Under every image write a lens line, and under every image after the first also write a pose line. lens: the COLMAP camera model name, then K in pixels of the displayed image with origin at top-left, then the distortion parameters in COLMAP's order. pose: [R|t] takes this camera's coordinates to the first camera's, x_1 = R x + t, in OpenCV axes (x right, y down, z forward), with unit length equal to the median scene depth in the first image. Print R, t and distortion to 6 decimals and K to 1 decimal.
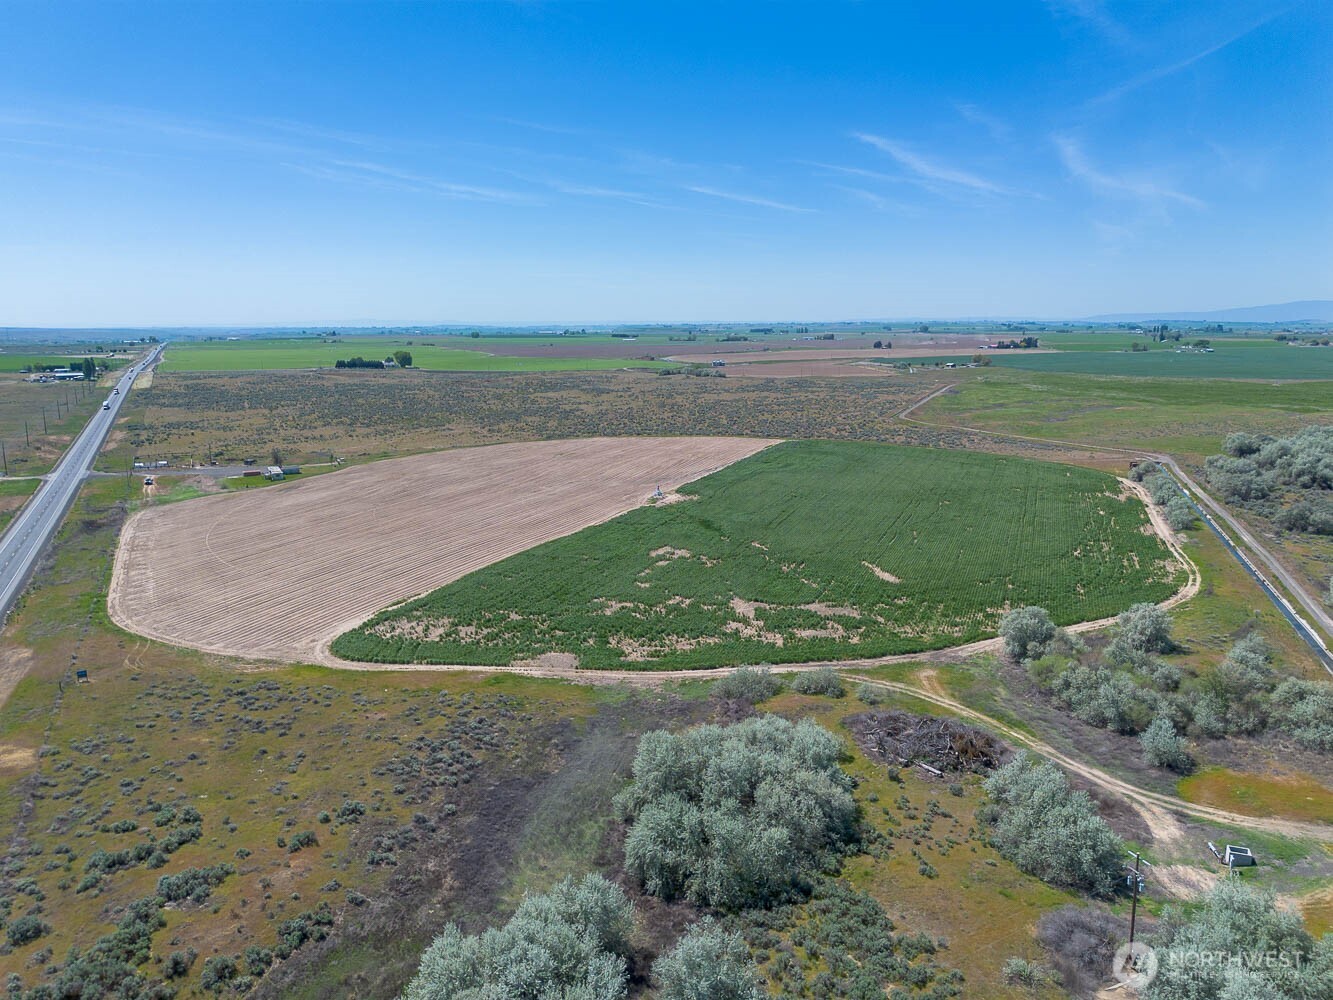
lens RADIAL K [[935.5, 0, 668.8], [0, 935.5, 503.9], [0, 0, 1]] dist [0.032536, -0.017112]
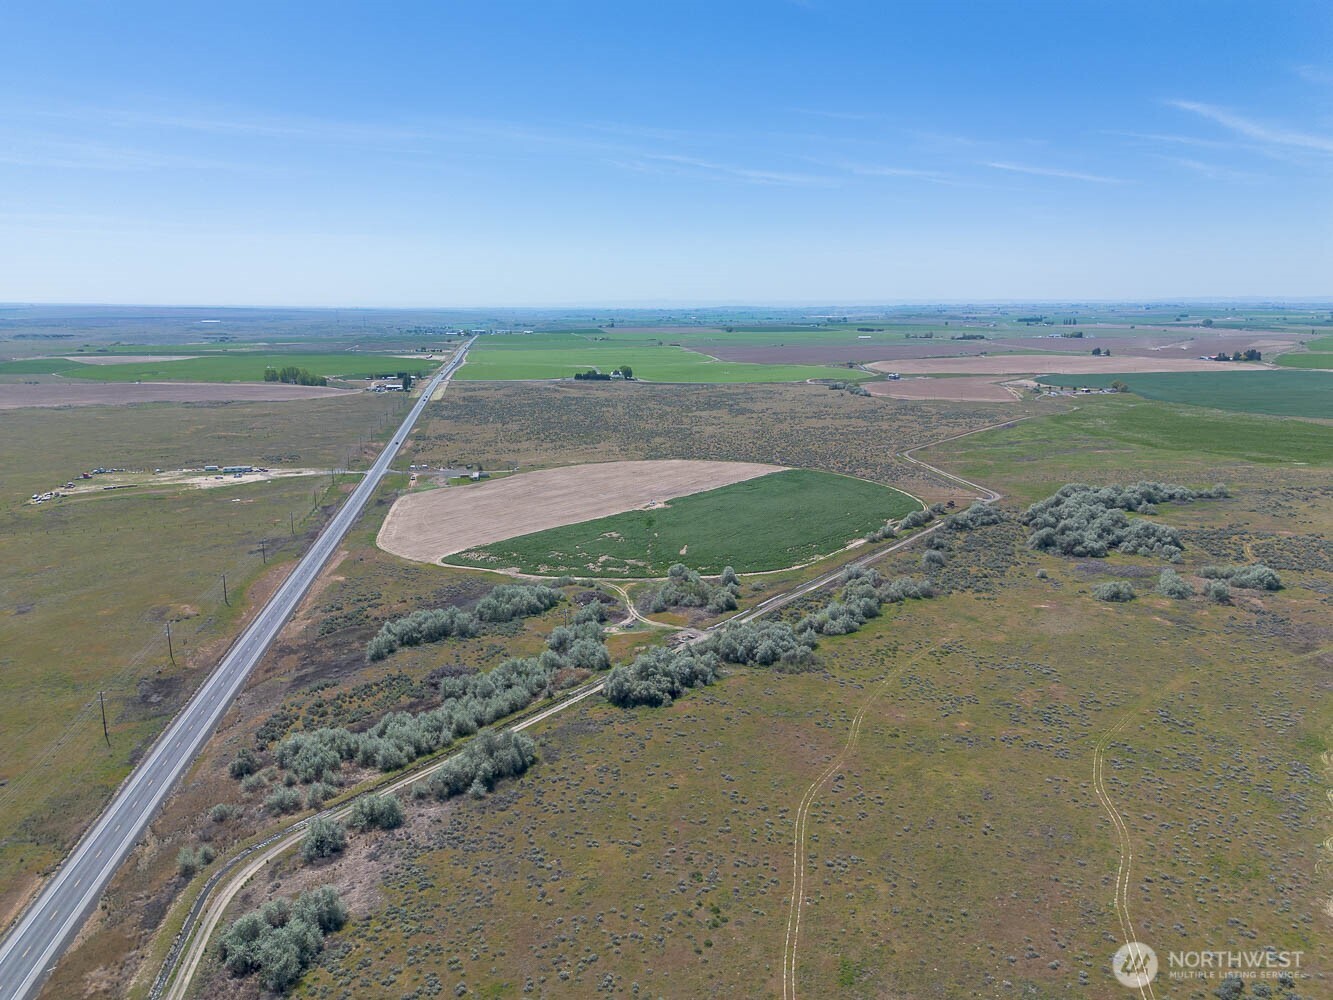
lens RADIAL K [[935.5, 0, 676.0], [0, 935.5, 500.9], [0, 0, 1]] dist [0.032536, -0.017112]
pose [[0.958345, 0.061093, -0.279001, 0.427290], [-0.056057, 0.998089, 0.026000, -0.051005], [0.280056, -0.009277, 0.959939, -0.582969]]
